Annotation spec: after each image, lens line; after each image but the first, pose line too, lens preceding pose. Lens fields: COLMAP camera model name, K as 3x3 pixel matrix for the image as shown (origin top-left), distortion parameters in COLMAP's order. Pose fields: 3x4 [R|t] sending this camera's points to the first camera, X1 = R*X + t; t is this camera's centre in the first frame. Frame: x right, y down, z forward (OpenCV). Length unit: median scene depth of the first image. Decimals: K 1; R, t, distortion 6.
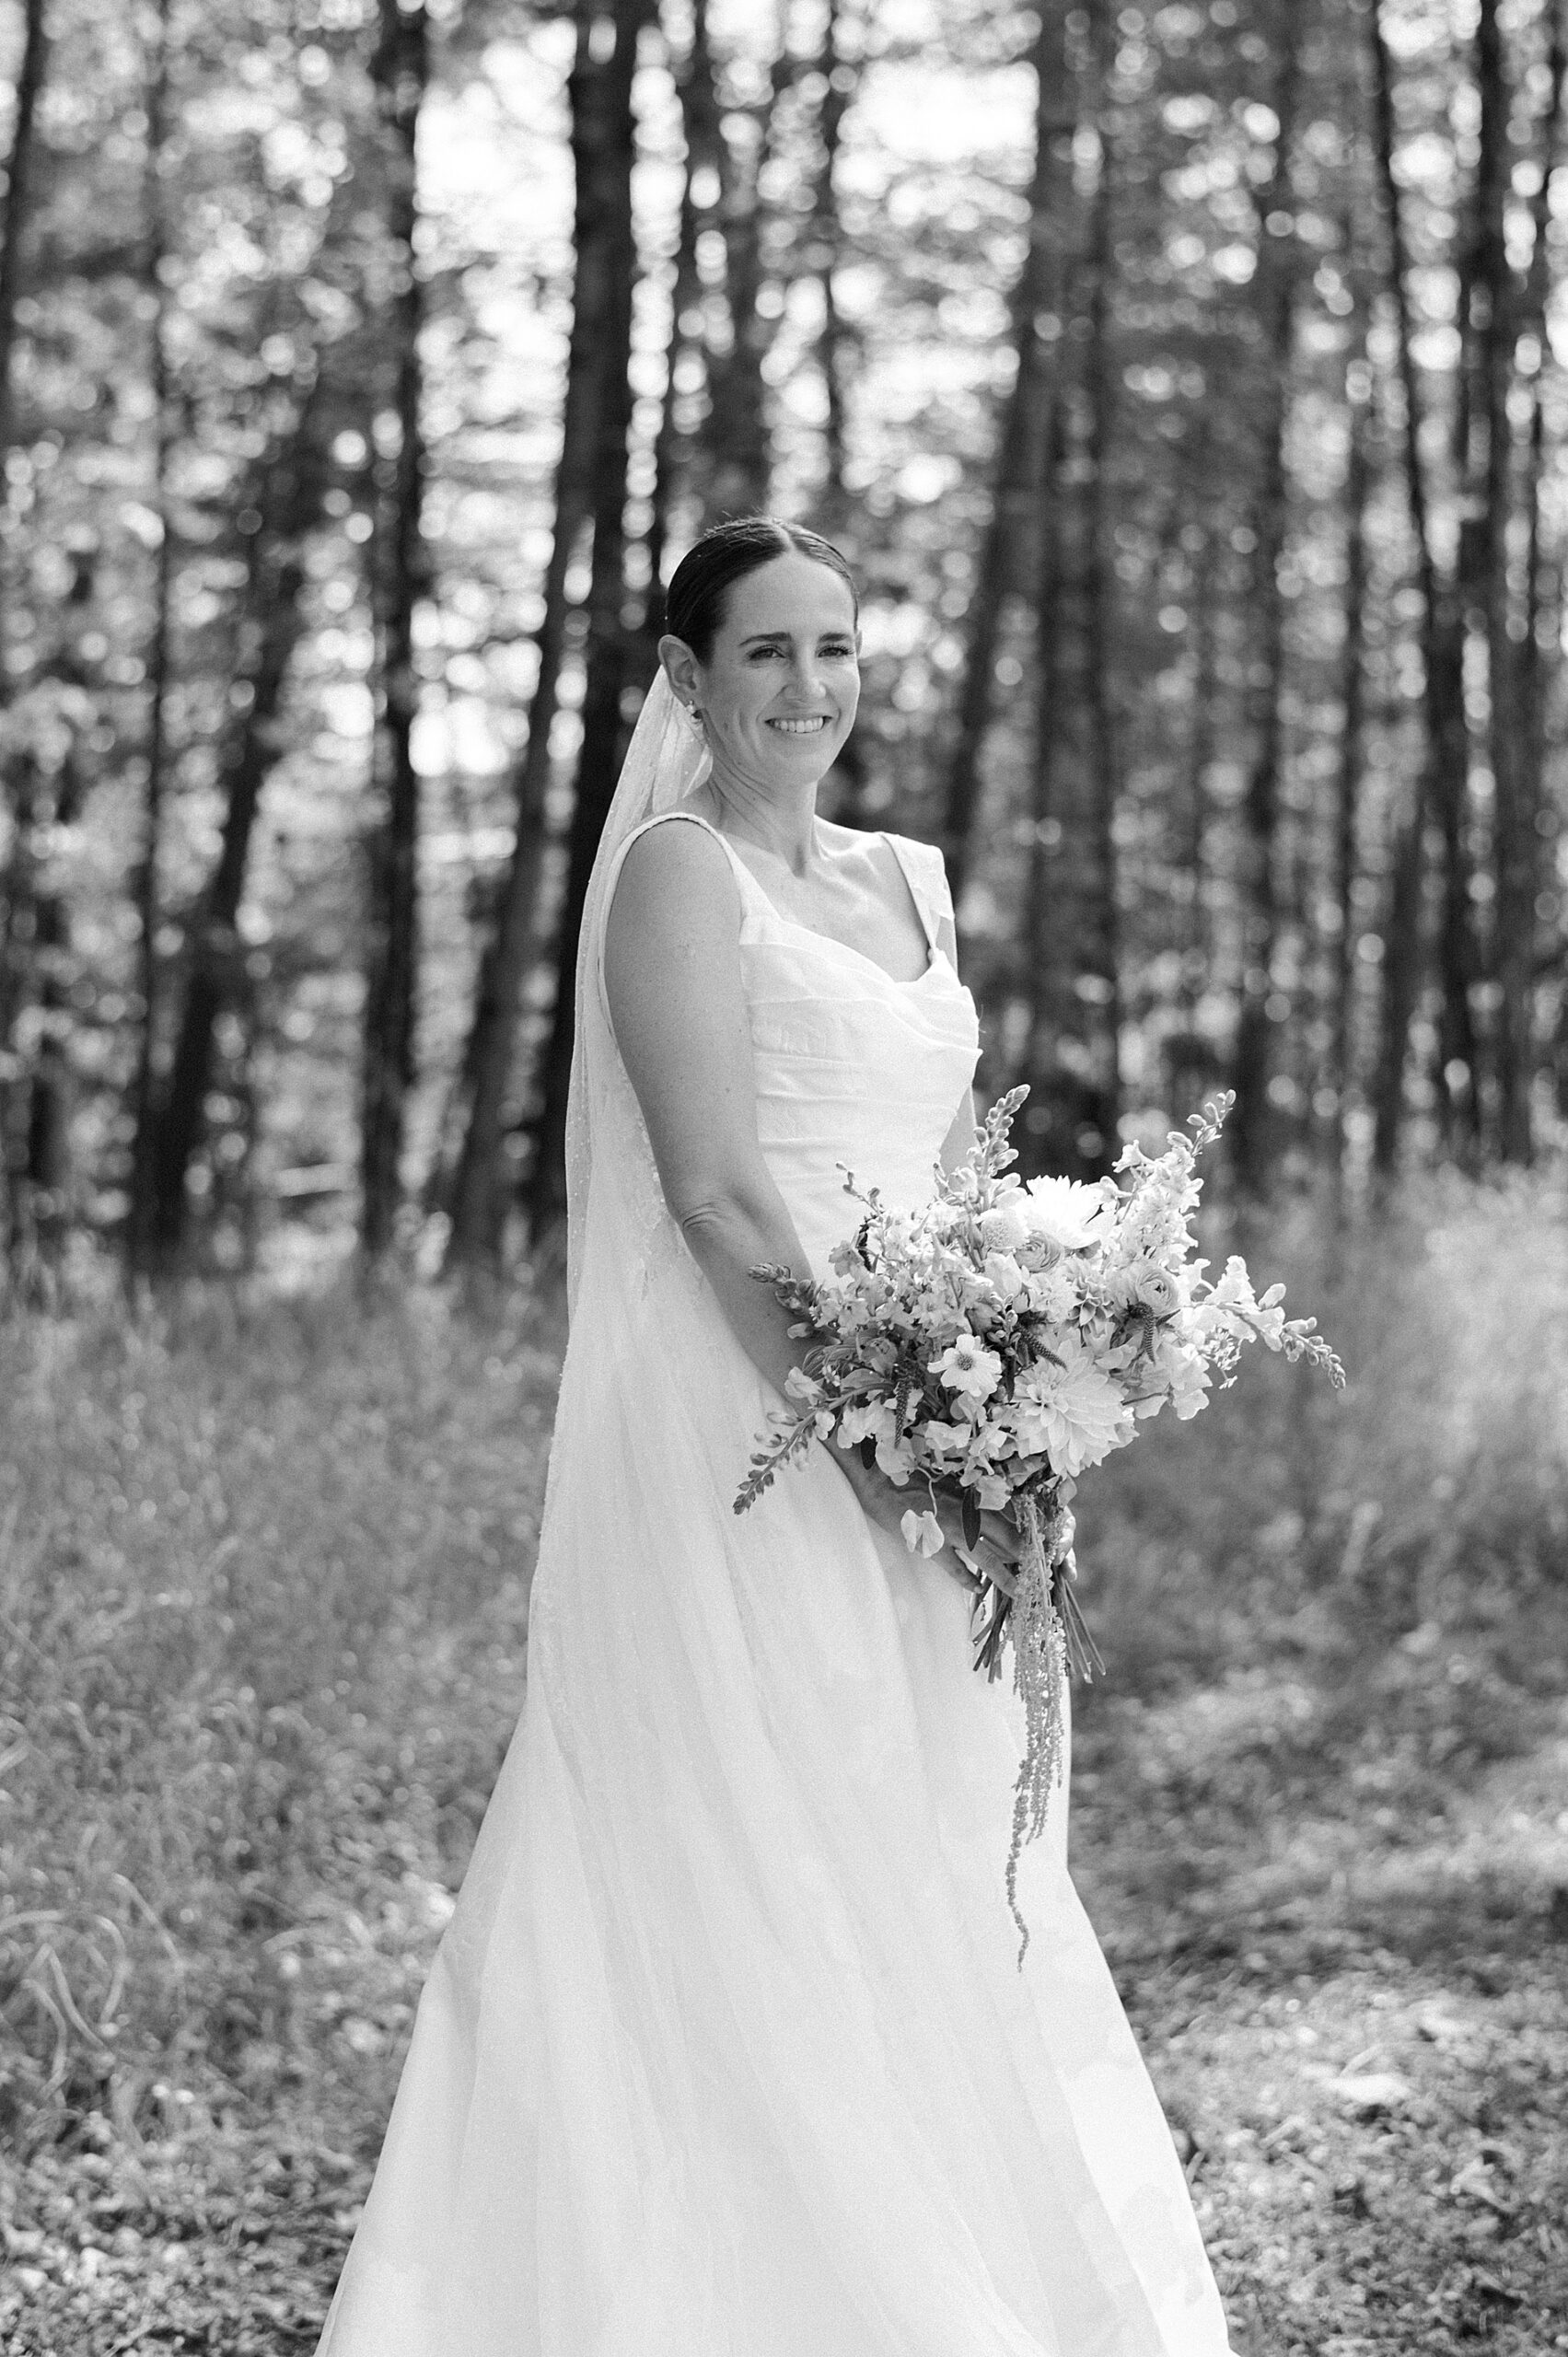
lens RADIAL K [[3939.4, 0, 784.0], [0, 3939.4, 1178.5], [0, 0, 1]] dist [-0.012130, 0.013373]
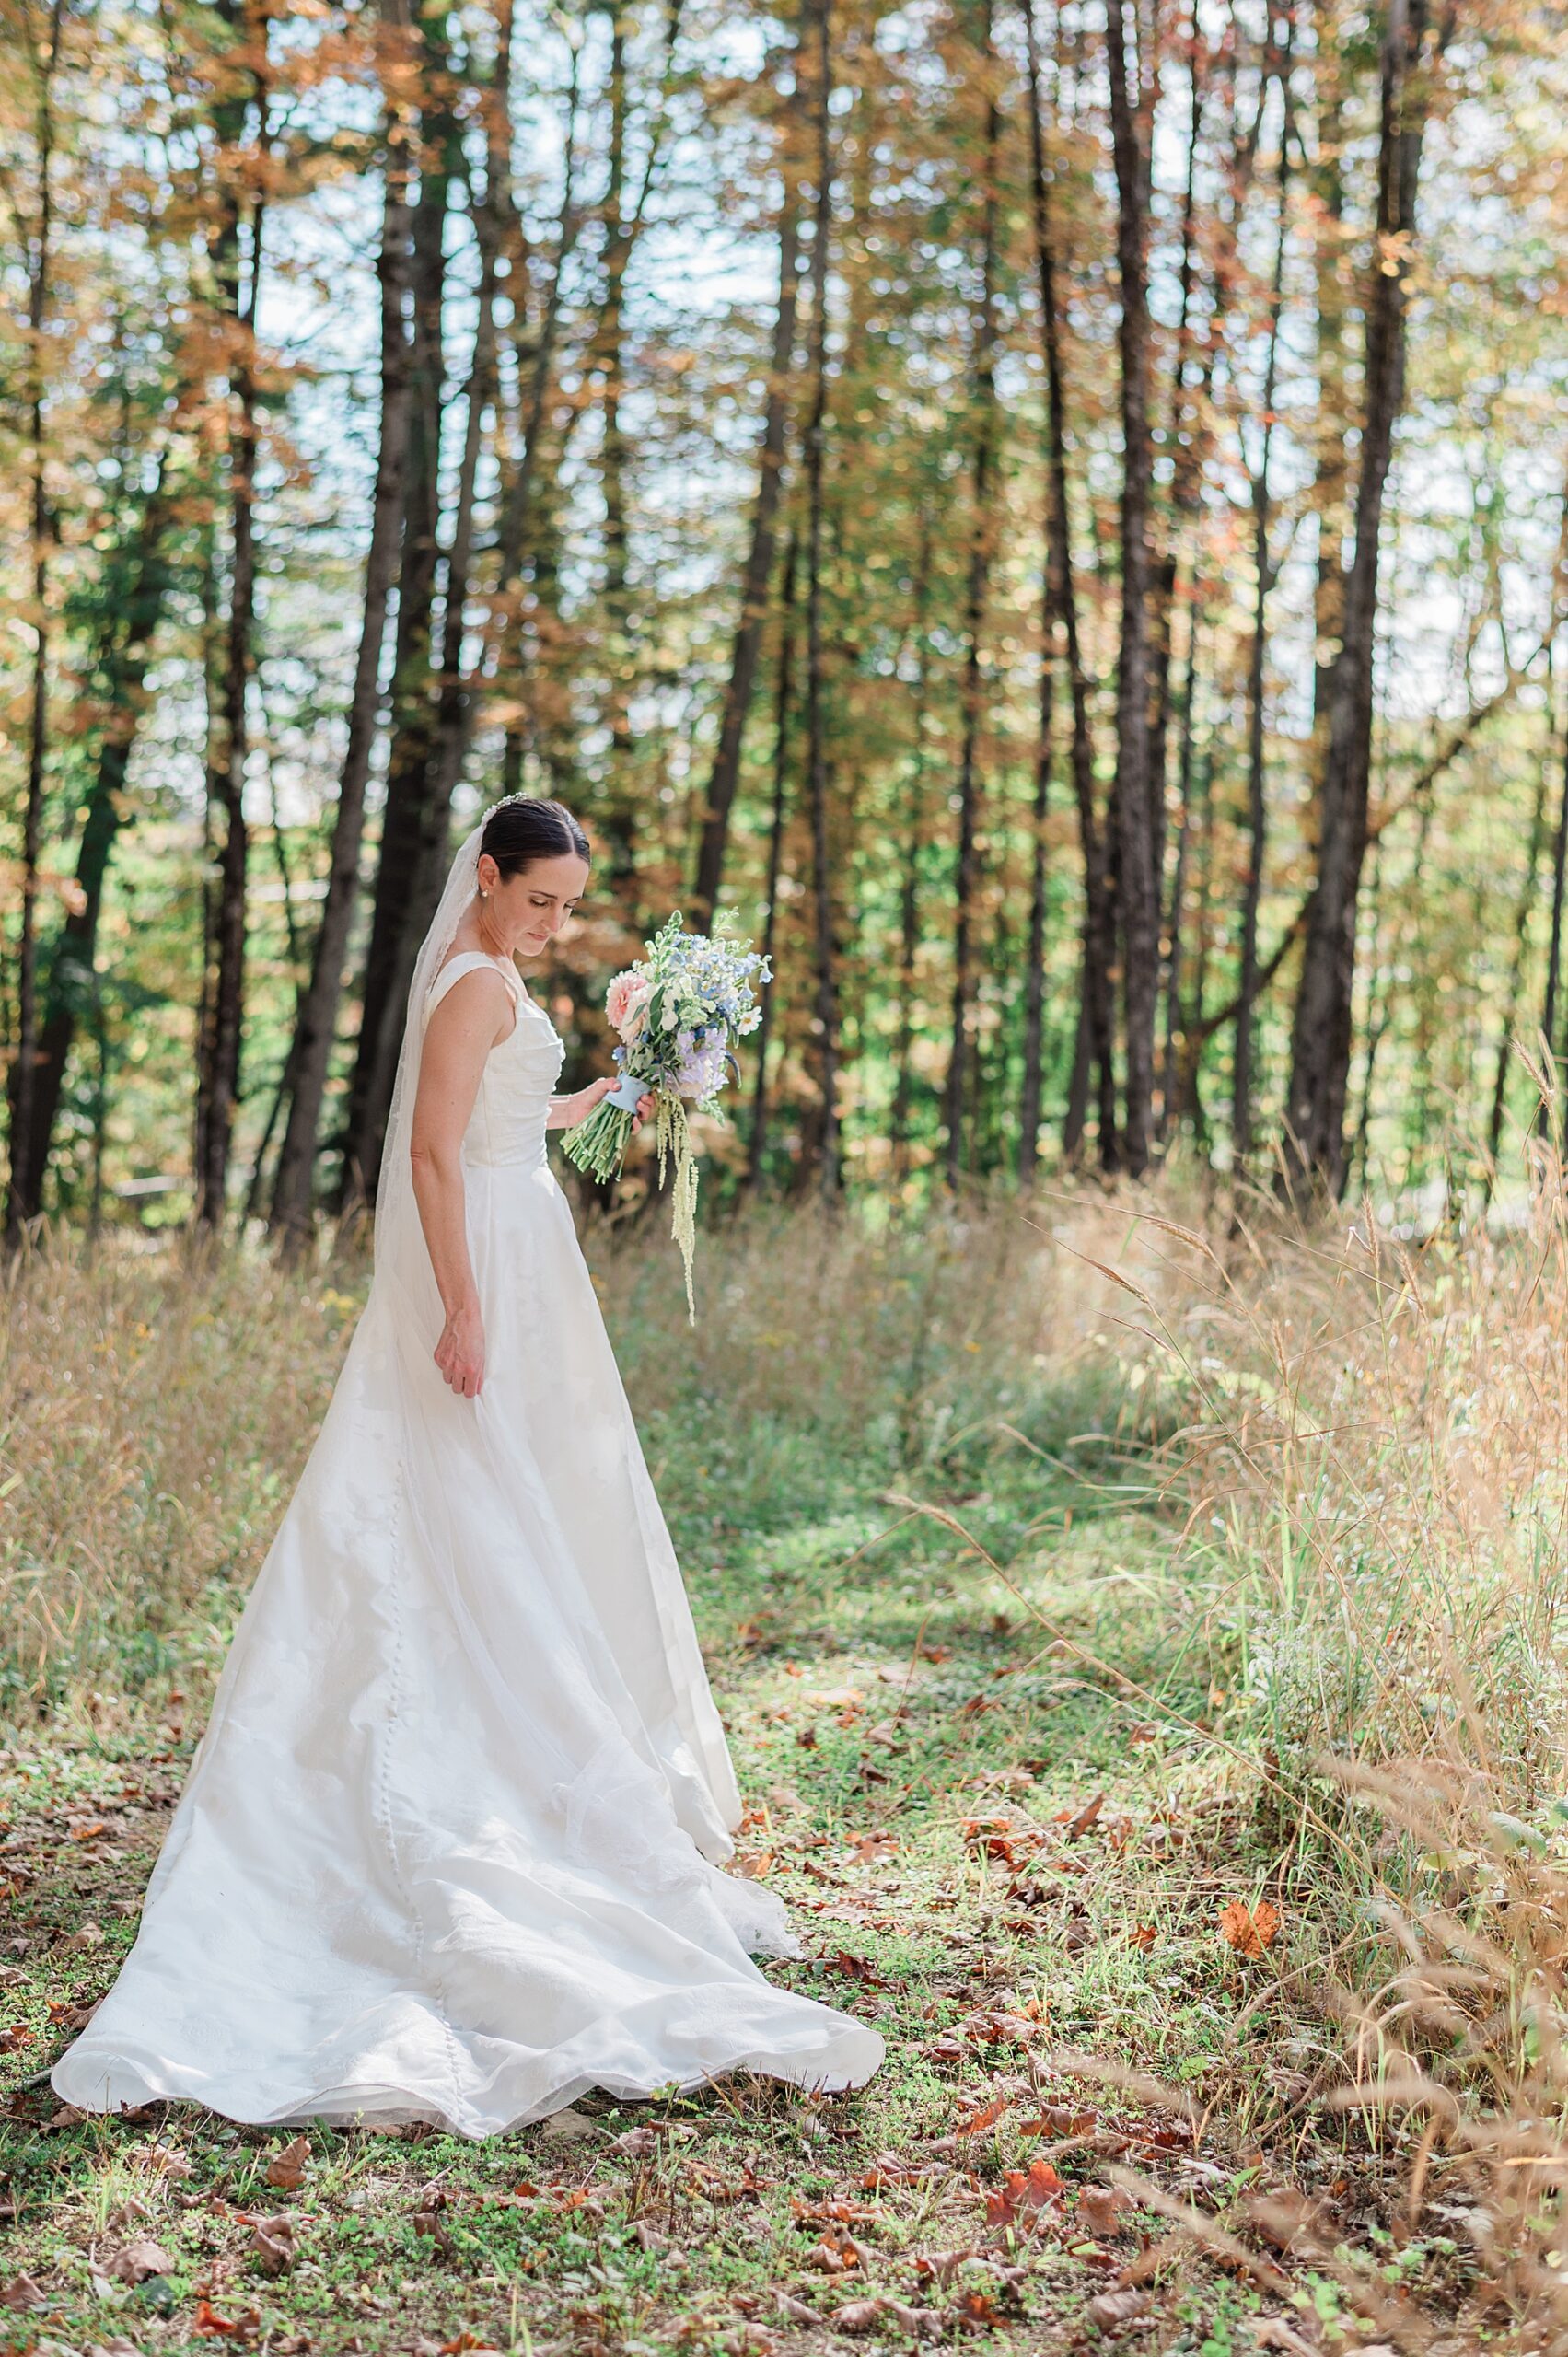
lens RADIAL K [[3939.4, 0, 784.0], [0, 3939.4, 1178.5], [0, 0, 1]] dist [-0.012130, 0.013373]
pose [[0.998809, 0.011595, 0.047400, 0.011794], [-0.011203, 0.999901, -0.008526, 0.007199], [-0.047494, 0.007985, 0.998840, -0.166029]]
